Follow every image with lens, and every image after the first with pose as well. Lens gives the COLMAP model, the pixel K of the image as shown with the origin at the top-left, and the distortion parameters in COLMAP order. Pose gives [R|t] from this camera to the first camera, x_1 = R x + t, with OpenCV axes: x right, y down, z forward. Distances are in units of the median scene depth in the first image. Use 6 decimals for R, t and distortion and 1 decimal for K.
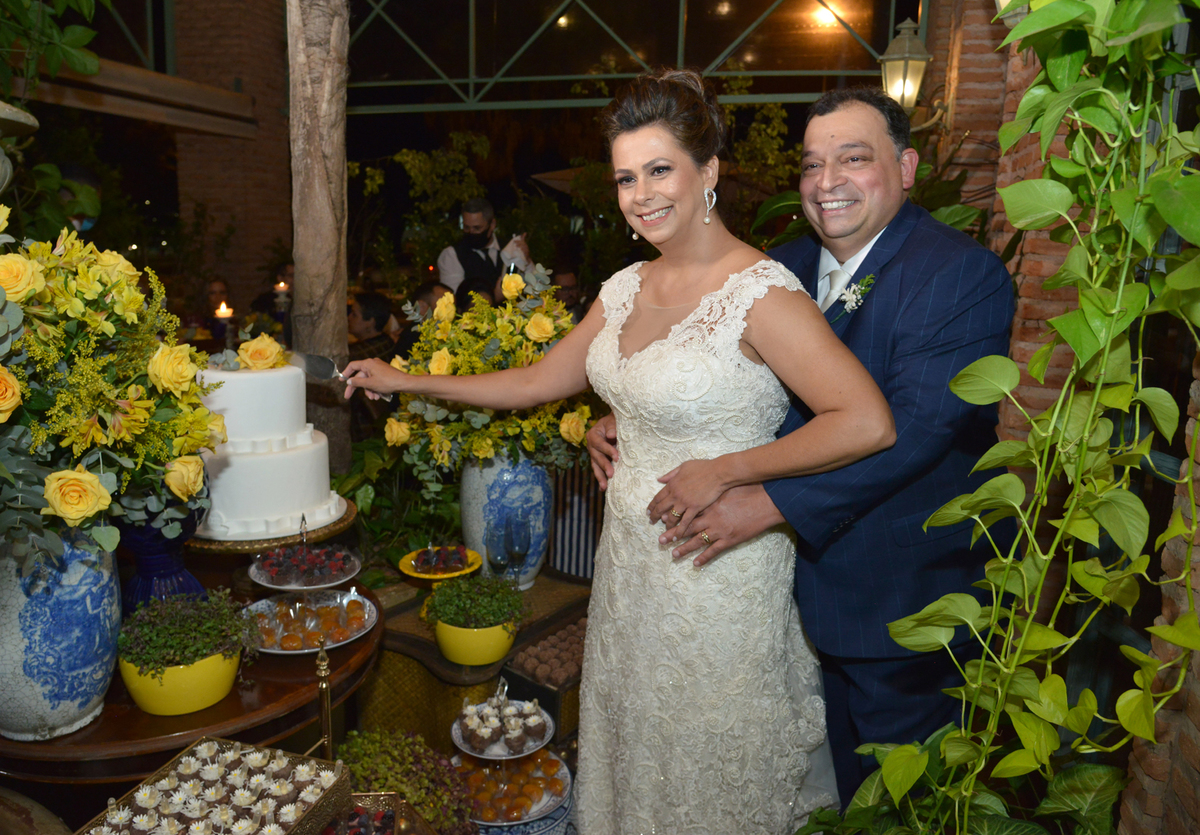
lens RADIAL K [[861.0, 0, 600.0], [0, 861.0, 417.5], [0, 0, 1]] dist [-0.030443, 0.006451]
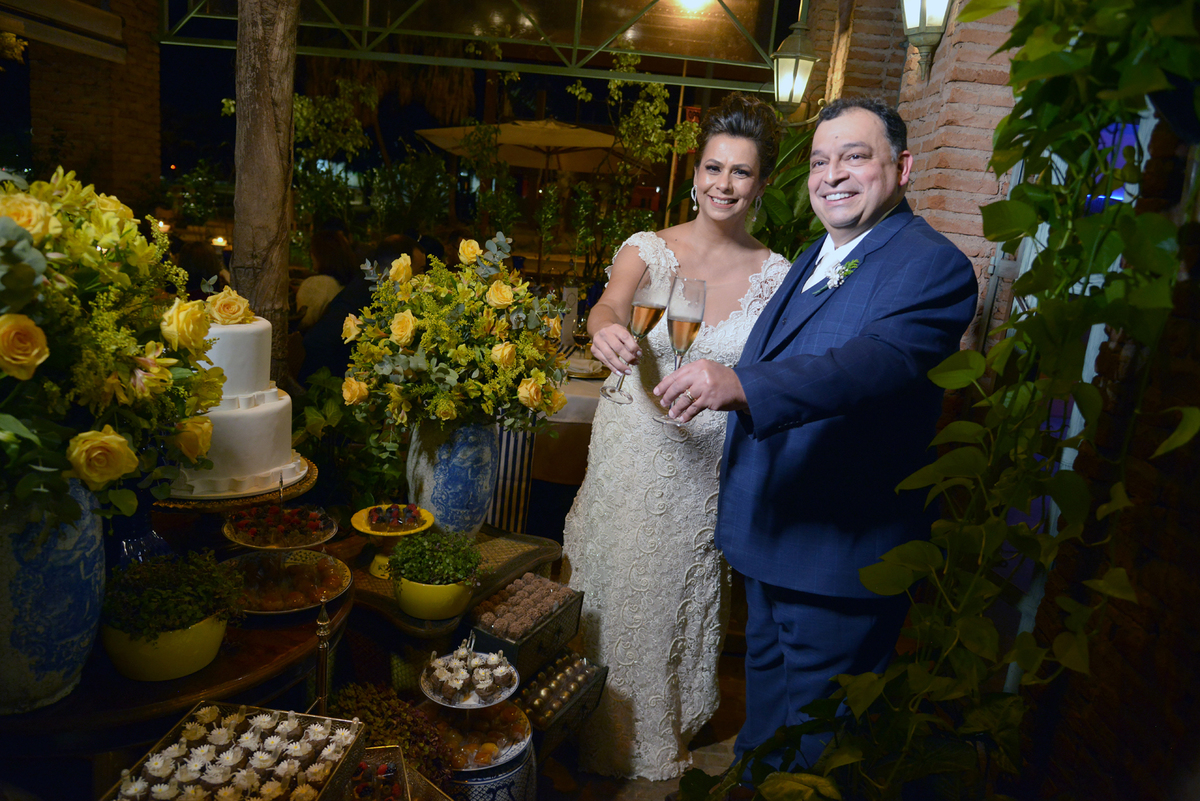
lens RADIAL K [[828.7, 0, 599.4], [0, 828.7, 413.3], [0, 0, 1]] dist [-0.008038, -0.003079]
pose [[0.979993, 0.026063, 0.197318, -0.169493], [-0.035392, 0.998409, 0.043899, -0.011734], [-0.195860, -0.050004, 0.979356, -0.003821]]
